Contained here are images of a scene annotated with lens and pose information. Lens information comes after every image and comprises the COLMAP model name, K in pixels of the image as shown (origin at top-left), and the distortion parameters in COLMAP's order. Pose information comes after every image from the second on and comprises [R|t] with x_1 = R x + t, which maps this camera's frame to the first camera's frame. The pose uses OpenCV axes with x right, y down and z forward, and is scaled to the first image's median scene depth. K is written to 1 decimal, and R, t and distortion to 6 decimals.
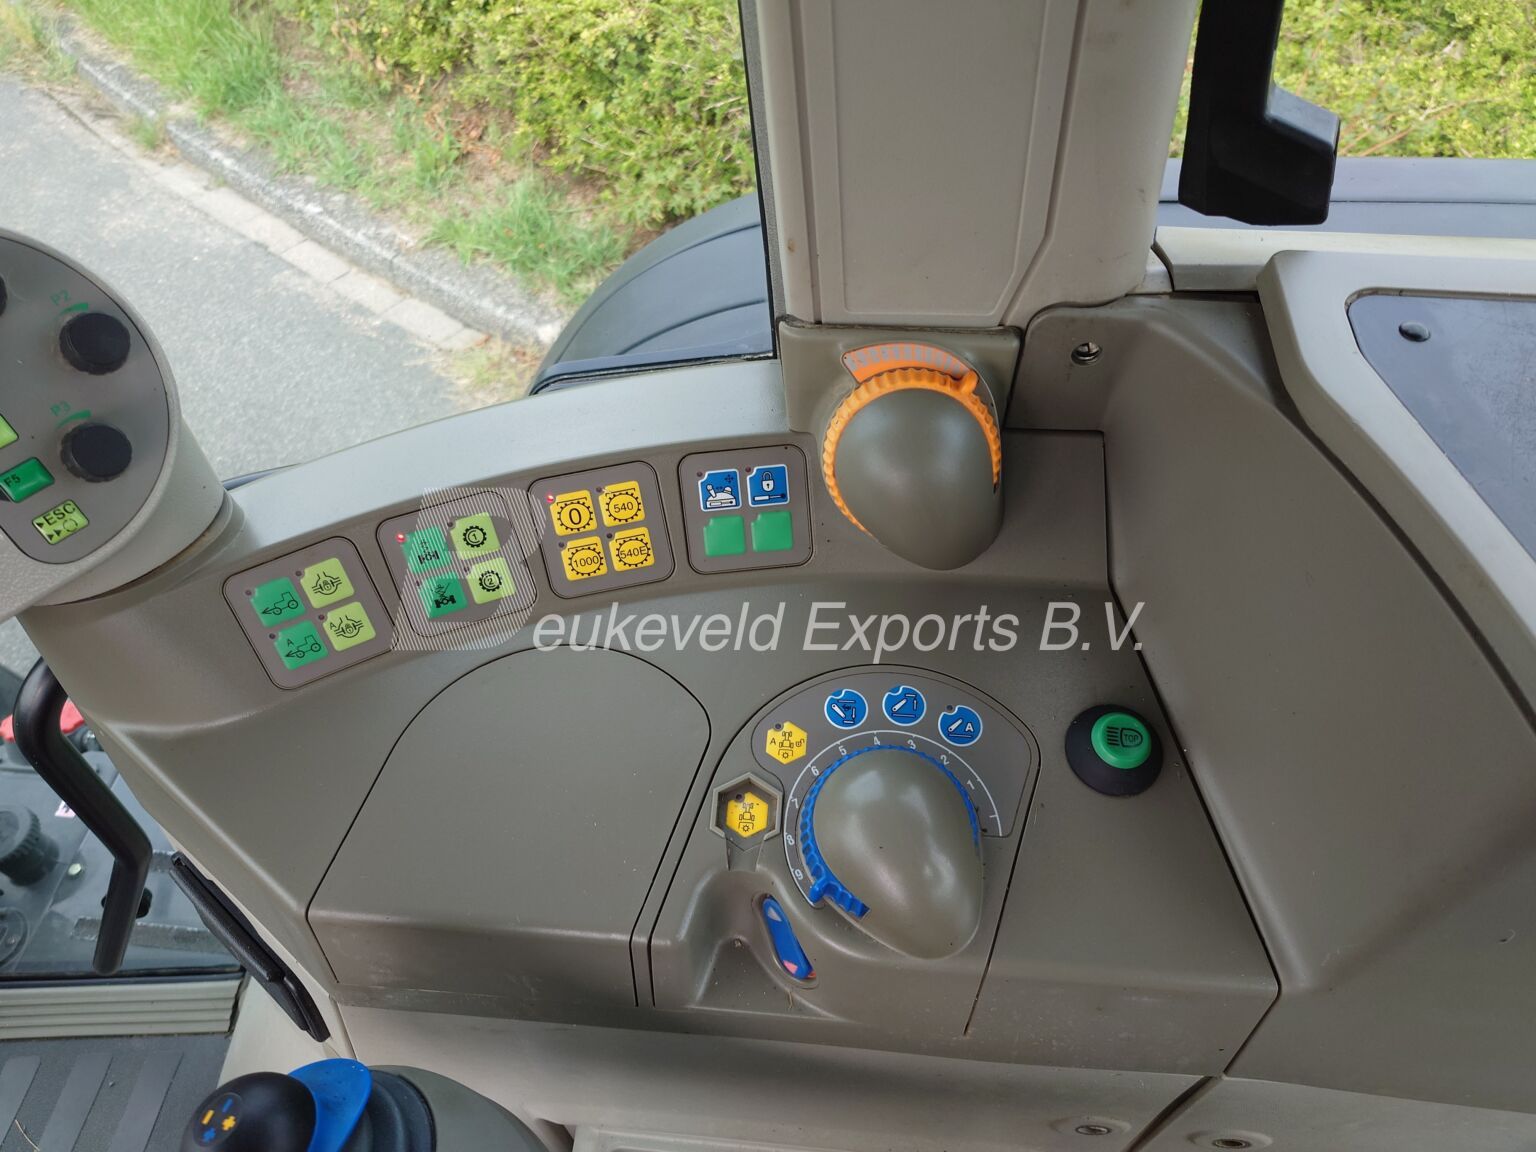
lens RADIAL K [[1108.0, 0, 768.0], [0, 1108.0, 576.0], [0, 0, 1]] dist [-0.004461, 0.004254]
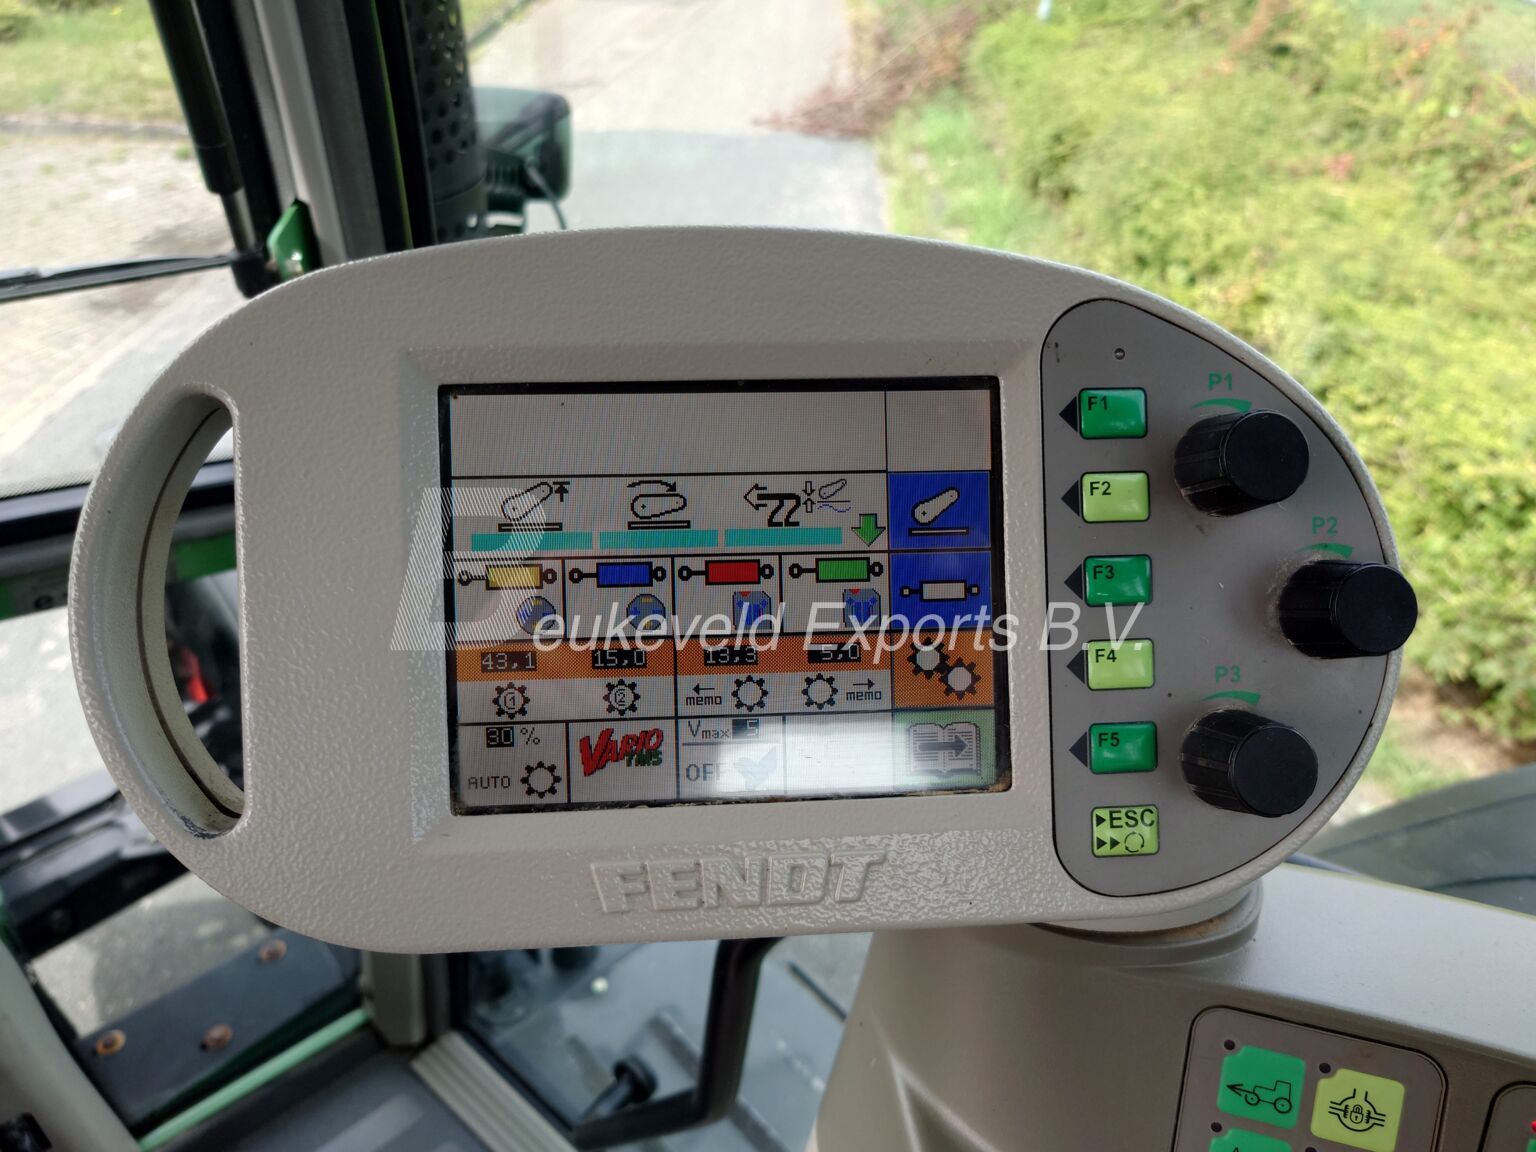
lens RADIAL K [[1108.0, 0, 768.0], [0, 1108.0, 576.0], [0, 0, 1]] dist [-0.004461, 0.004254]
pose [[0.742412, 0.411863, -0.528387, -0.433901], [-0.545496, 0.829495, -0.119883, 0.012180], [0.388919, 0.377235, 0.840497, 0.304017]]
